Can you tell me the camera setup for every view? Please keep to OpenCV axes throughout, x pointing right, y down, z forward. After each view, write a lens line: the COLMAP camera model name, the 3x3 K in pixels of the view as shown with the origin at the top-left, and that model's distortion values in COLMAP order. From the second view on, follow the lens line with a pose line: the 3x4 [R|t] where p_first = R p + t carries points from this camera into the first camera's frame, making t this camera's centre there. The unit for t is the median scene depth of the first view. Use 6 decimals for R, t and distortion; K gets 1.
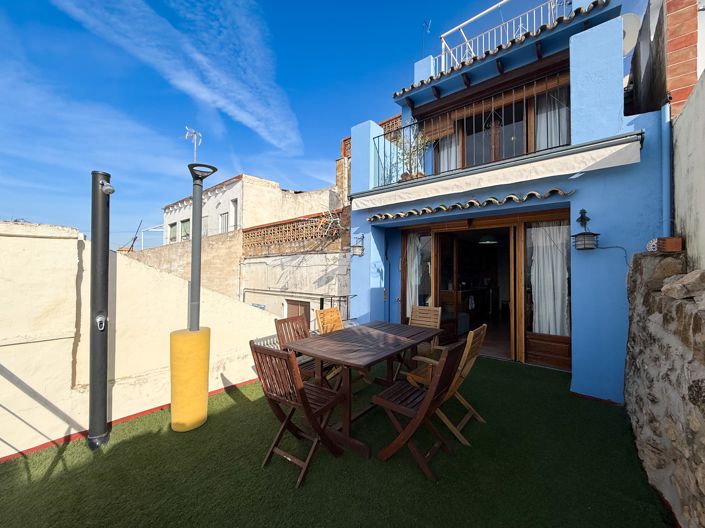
lens RADIAL K [[280.2, 0, 350.7], [0, 280.2, 264.2], [0, 0, 1]] dist [0.000297, -0.000019]
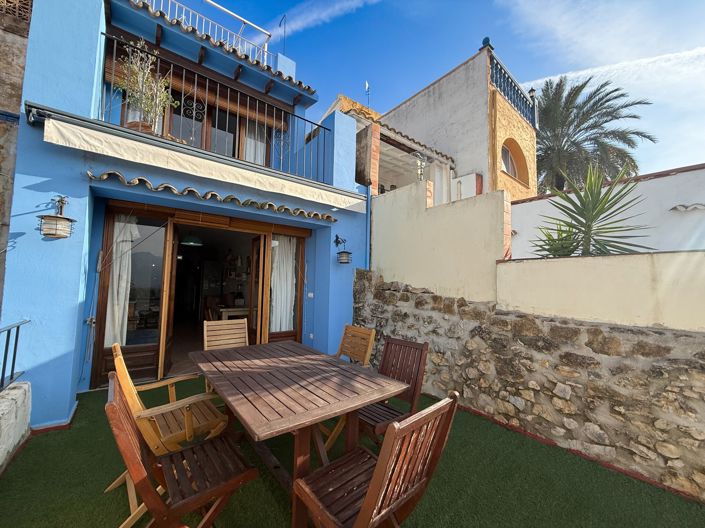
lens RADIAL K [[280.2, 0, 350.7], [0, 280.2, 264.2], [0, 0, 1]] dist [0.000297, -0.000019]
pose [[0.217176, 0.066591, 0.973858, -0.290294], [-0.042337, 0.997374, -0.058758, 0.019077], [-0.975214, -0.028470, 0.219425, 0.345161]]
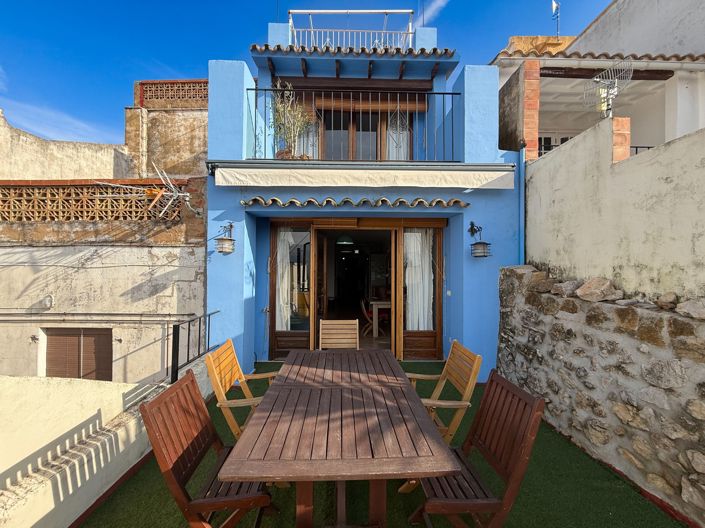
lens RADIAL K [[280.2, 0, 350.7], [0, 280.2, 264.2], [0, 0, 1]] dist [0.000297, -0.000019]
pose [[0.757543, 0.005725, 0.652760, -0.164090], [-0.015530, 0.999837, 0.009255, -0.013038], [-0.652600, -0.017148, 0.757508, 0.252839]]
